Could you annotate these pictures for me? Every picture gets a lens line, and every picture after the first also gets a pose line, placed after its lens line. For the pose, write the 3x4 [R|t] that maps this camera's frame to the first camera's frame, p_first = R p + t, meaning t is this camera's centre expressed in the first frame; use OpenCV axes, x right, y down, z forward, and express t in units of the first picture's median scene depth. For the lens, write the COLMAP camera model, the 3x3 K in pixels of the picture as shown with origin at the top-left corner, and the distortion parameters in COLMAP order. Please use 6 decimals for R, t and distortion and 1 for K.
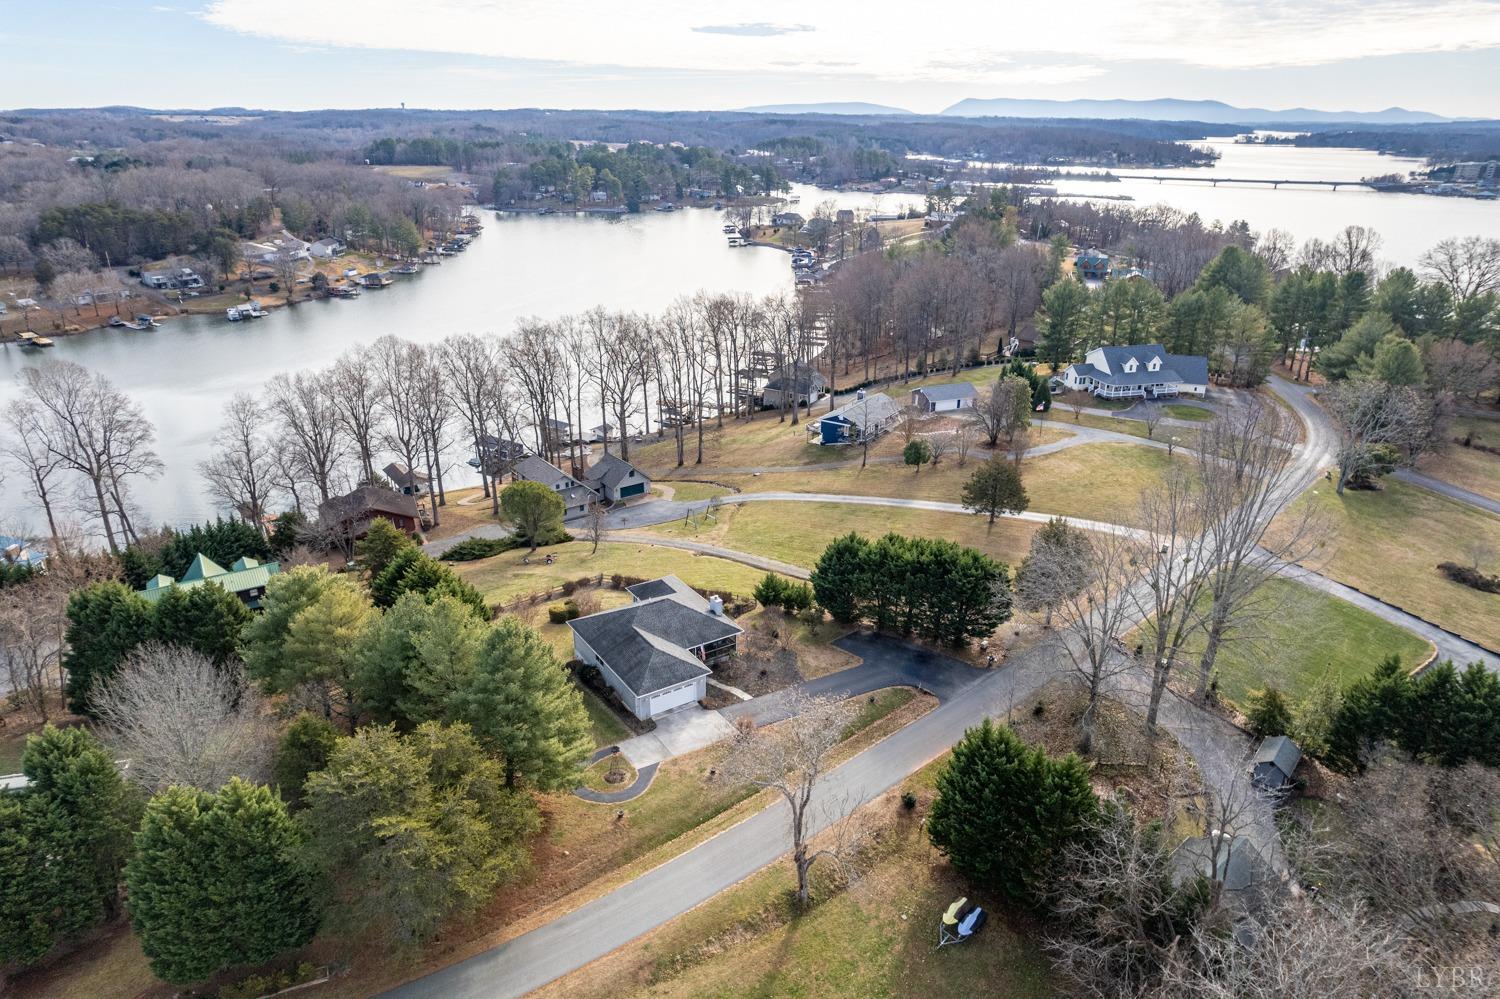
lens RADIAL K [[978.4, 0, 757.6], [0, 978.4, 500.9], [0, 0, 1]] dist [-0.085643, 0.088198]
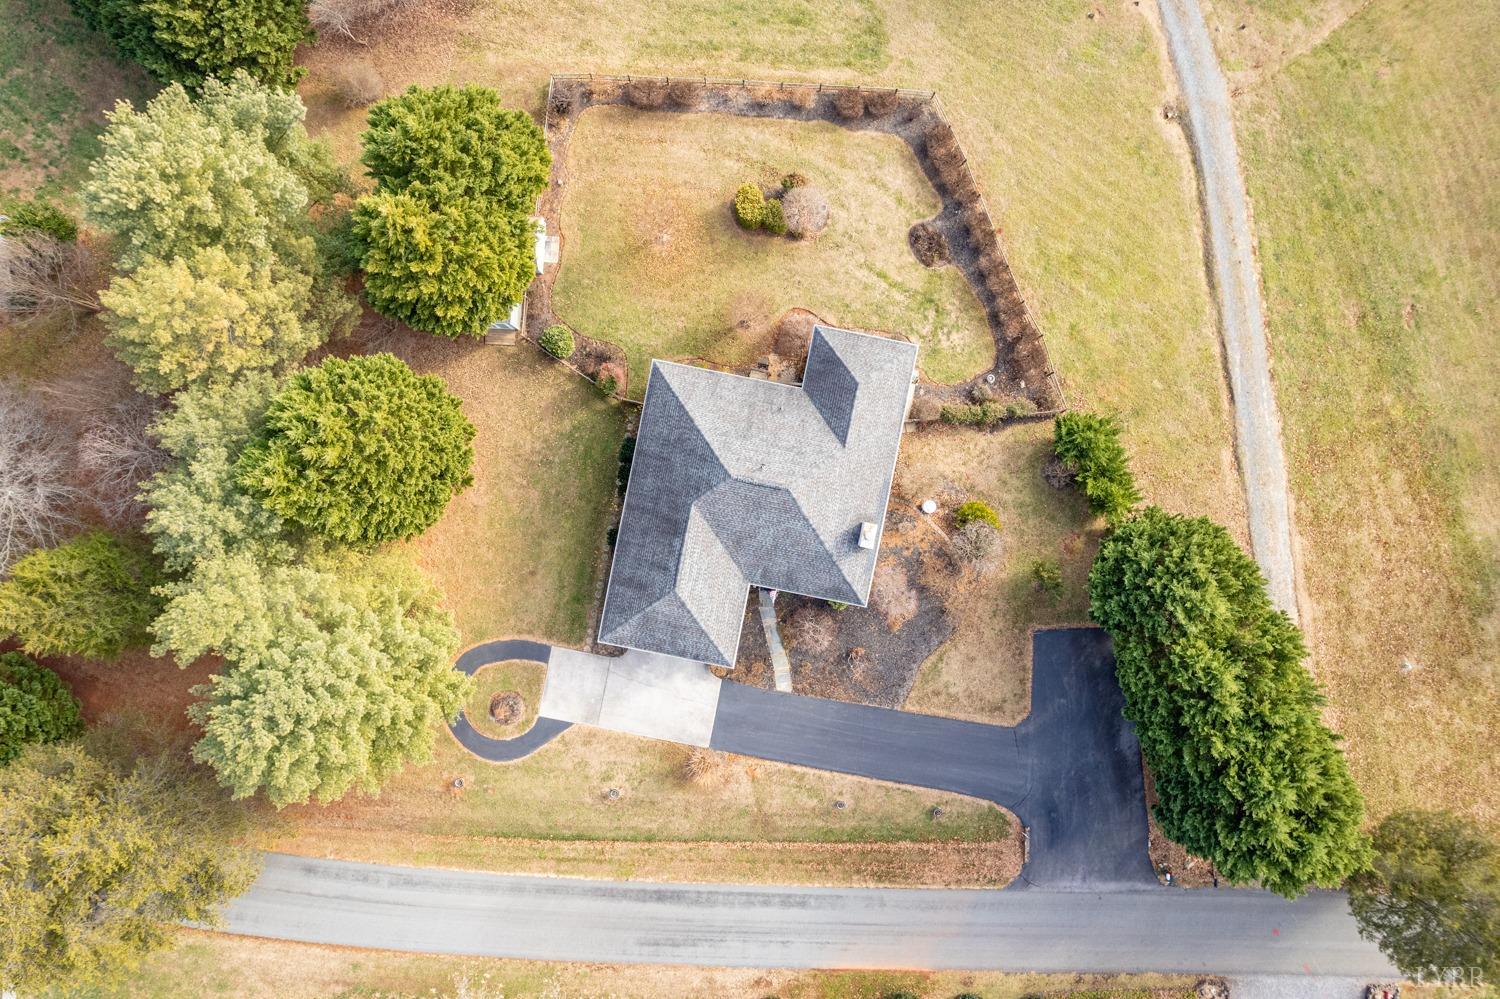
lens RADIAL K [[978.4, 0, 757.6], [0, 978.4, 500.9], [0, 0, 1]] dist [-0.085643, 0.088198]
pose [[0.709234, 0.704953, -0.005457, -0.053696], [-0.252524, 0.261270, 0.931649, -0.214323], [0.658194, -0.659379, 0.363319, 0.434325]]
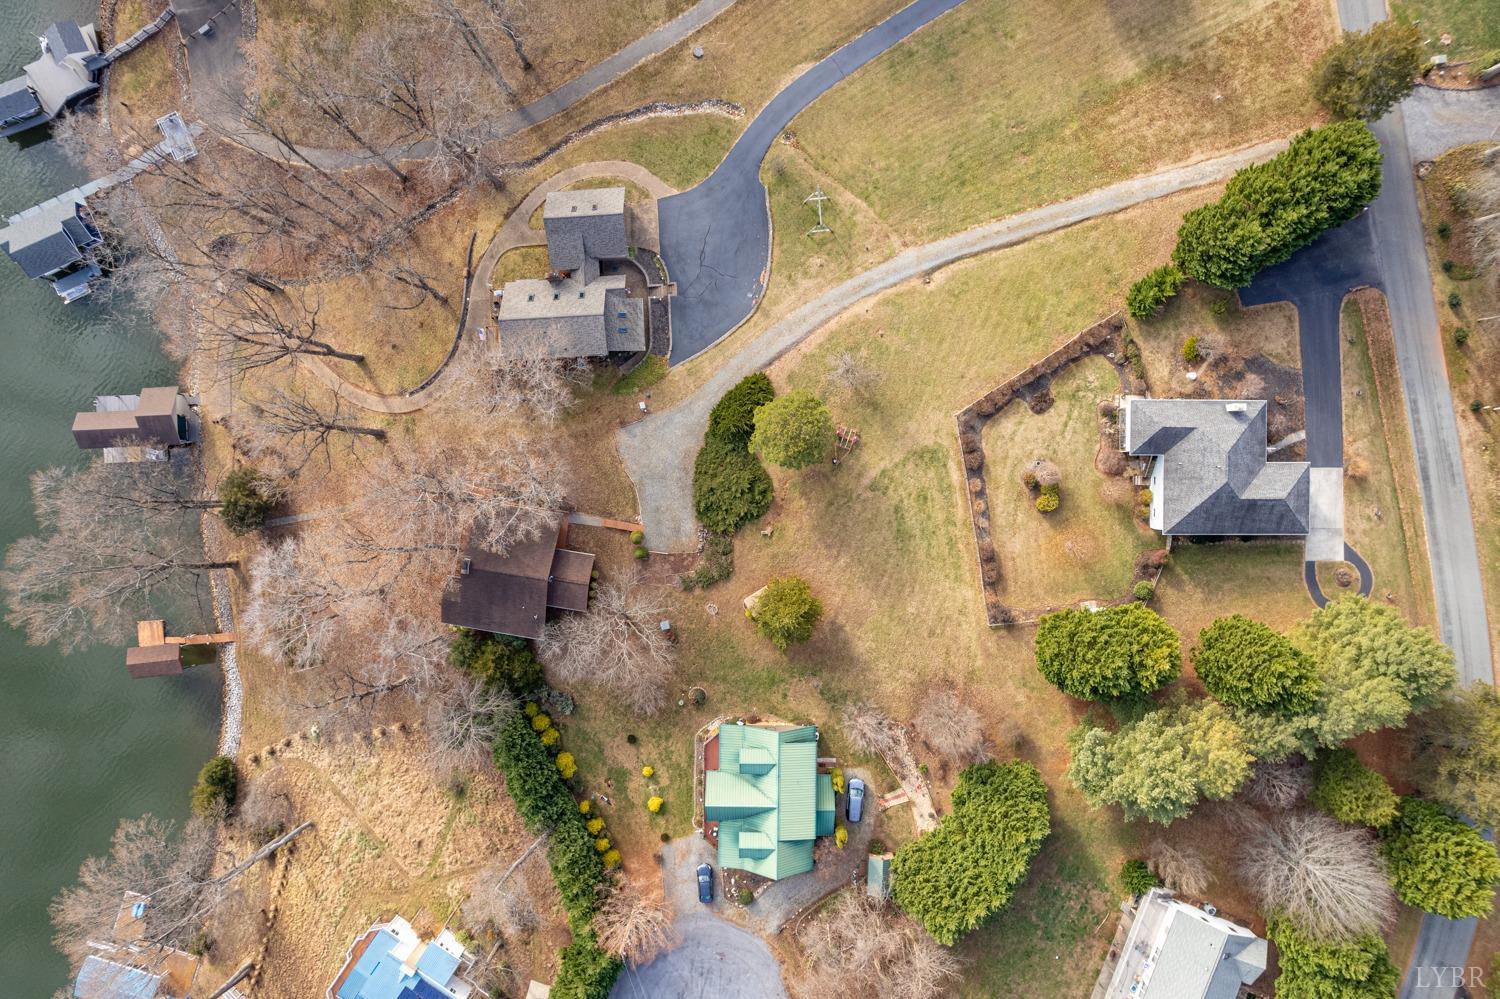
lens RADIAL K [[978.4, 0, 757.6], [0, 978.4, 500.9], [0, 0, 1]] dist [-0.085643, 0.088198]
pose [[0.554168, -0.832256, -0.015739, -0.219861], [0.315680, 0.192629, 0.929107, -0.554600], [-0.770224, -0.519850, 0.369475, 0.537380]]
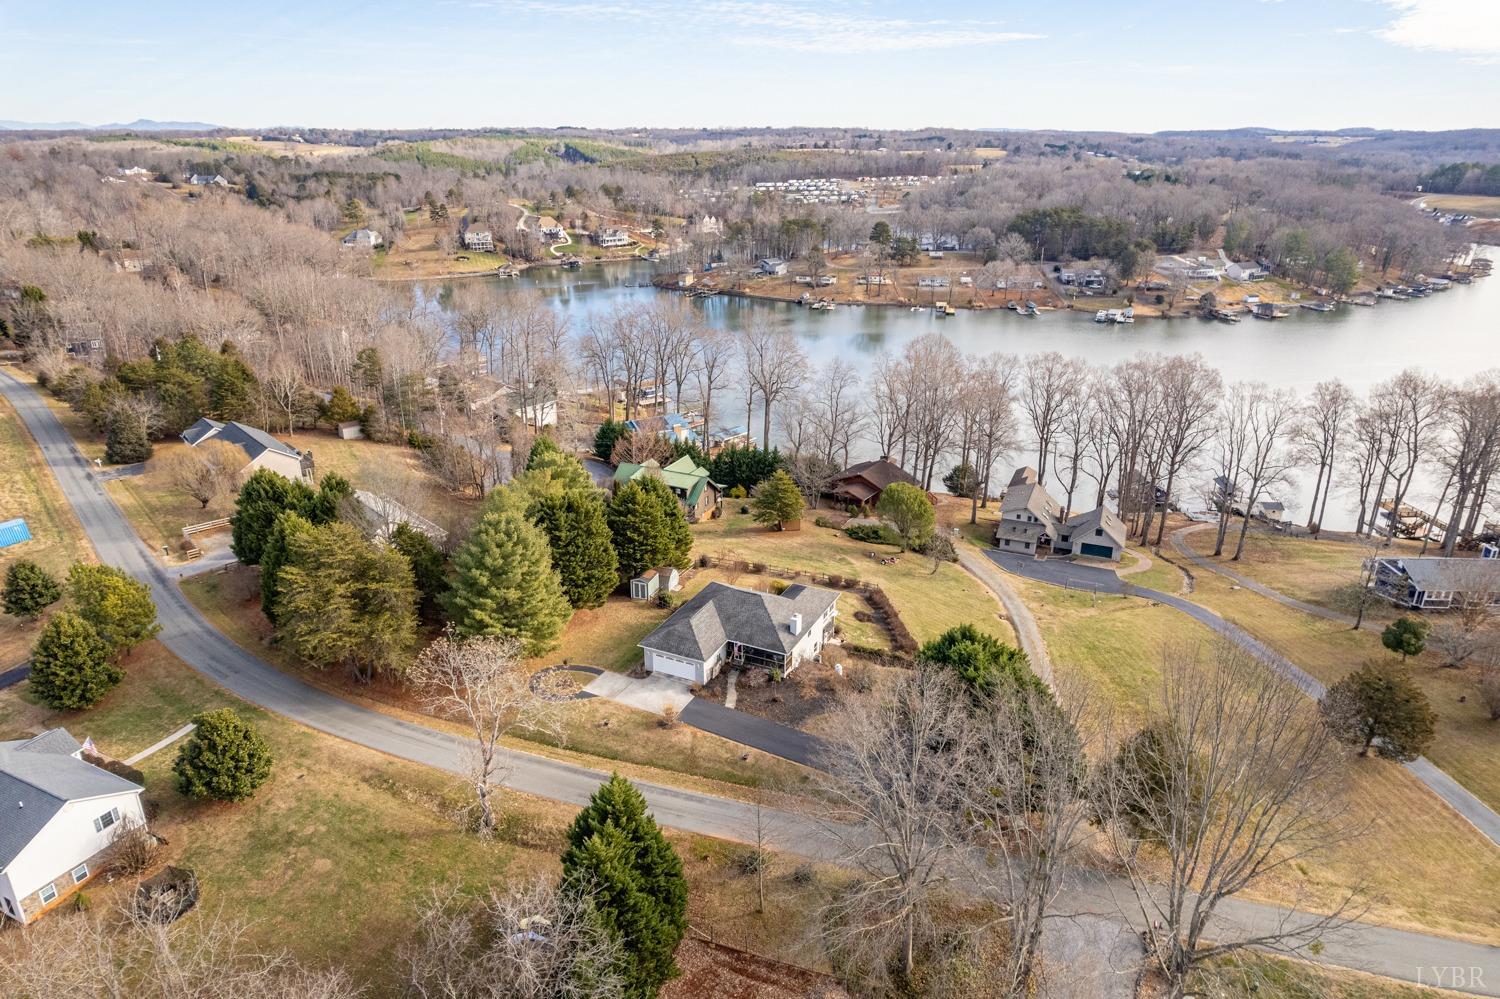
lens RADIAL K [[978.4, 0, 757.6], [0, 978.4, 500.9], [0, 0, 1]] dist [-0.085643, 0.088198]
pose [[0.519323, 0.306561, -0.797699, 0.389830], [-0.321305, 0.934997, 0.150147, -0.083055], [0.791876, 0.178330, 0.584064, 0.201620]]
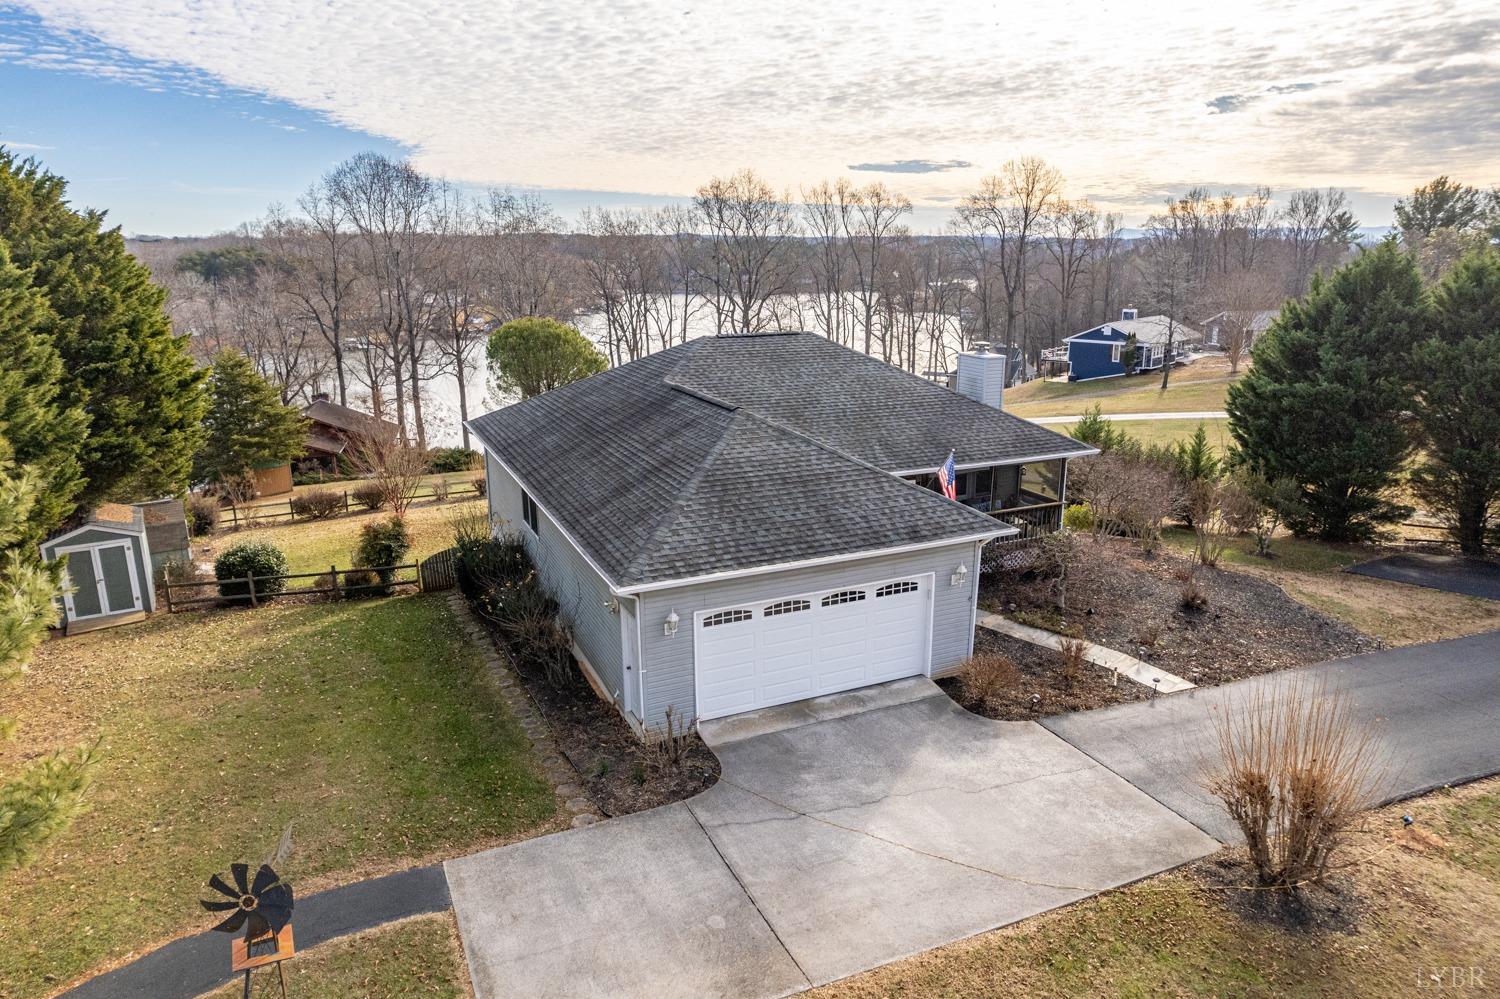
lens RADIAL K [[978.4, 0, 757.6], [0, 978.4, 500.9], [0, 0, 1]] dist [-0.085643, 0.088198]
pose [[0.988455, 0.029606, -0.148597, -0.035428], [-0.048370, 0.991065, -0.124298, 0.099826], [0.143589, 0.130050, 0.981055, 0.402185]]
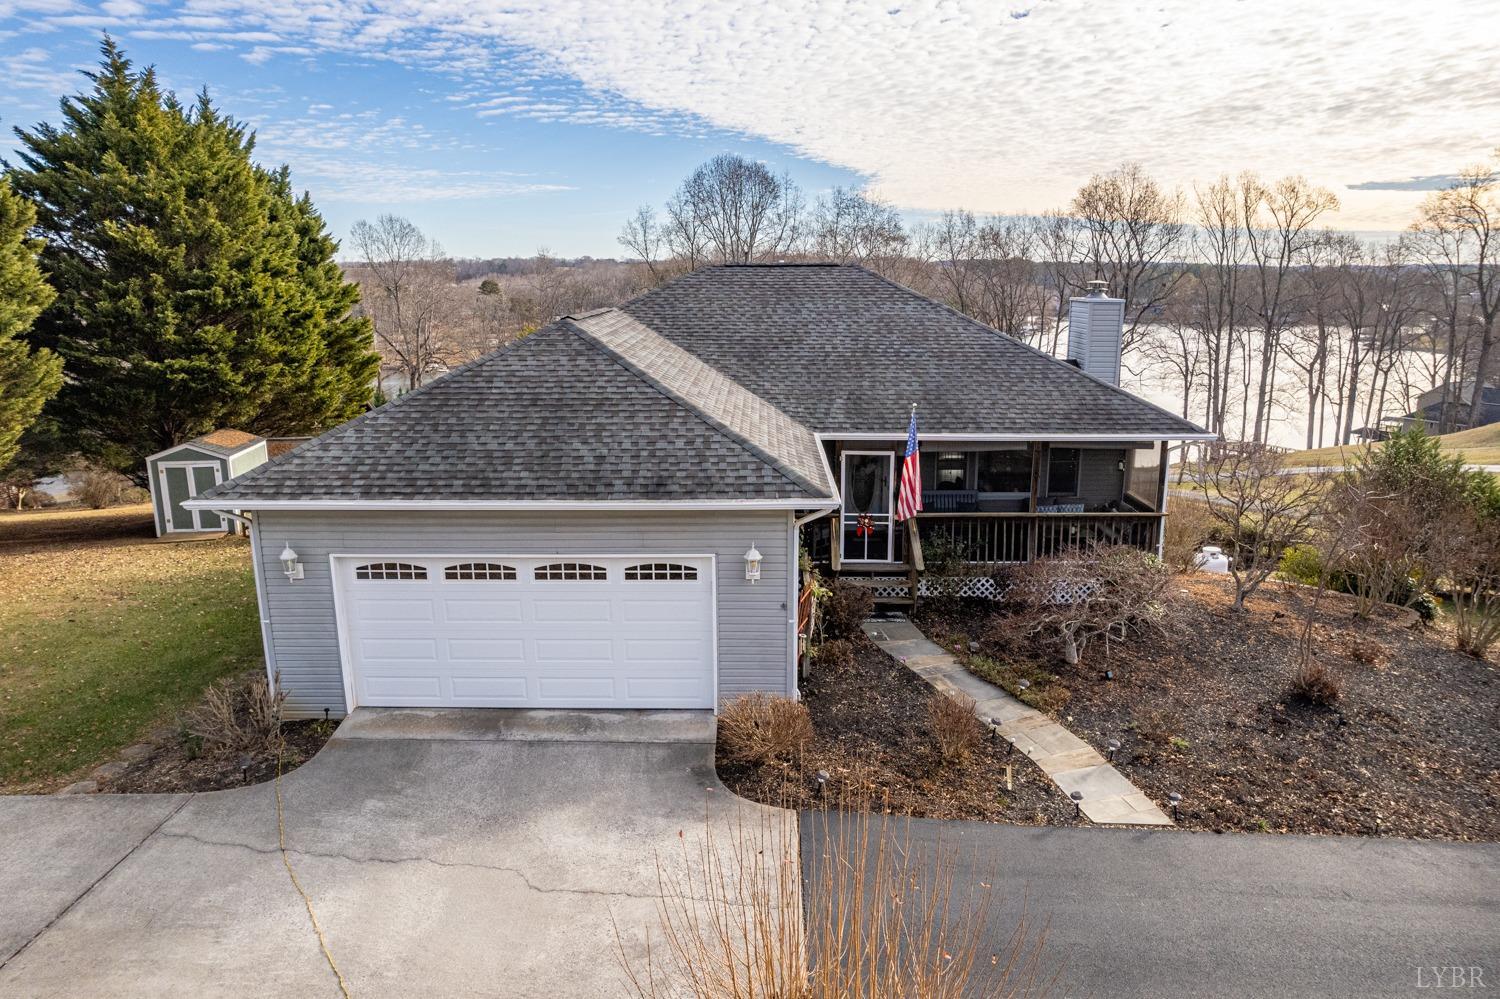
lens RADIAL K [[991.3, 0, 756.3], [0, 991.3, 513.3], [0, 0, 1]] dist [-0.081396, 0.077745]
pose [[0.832208, 0.124518, -0.540301, 0.006712], [-0.202967, 0.975235, -0.087870, 0.096262], [0.515979, 0.182789, 0.836872, 0.449811]]
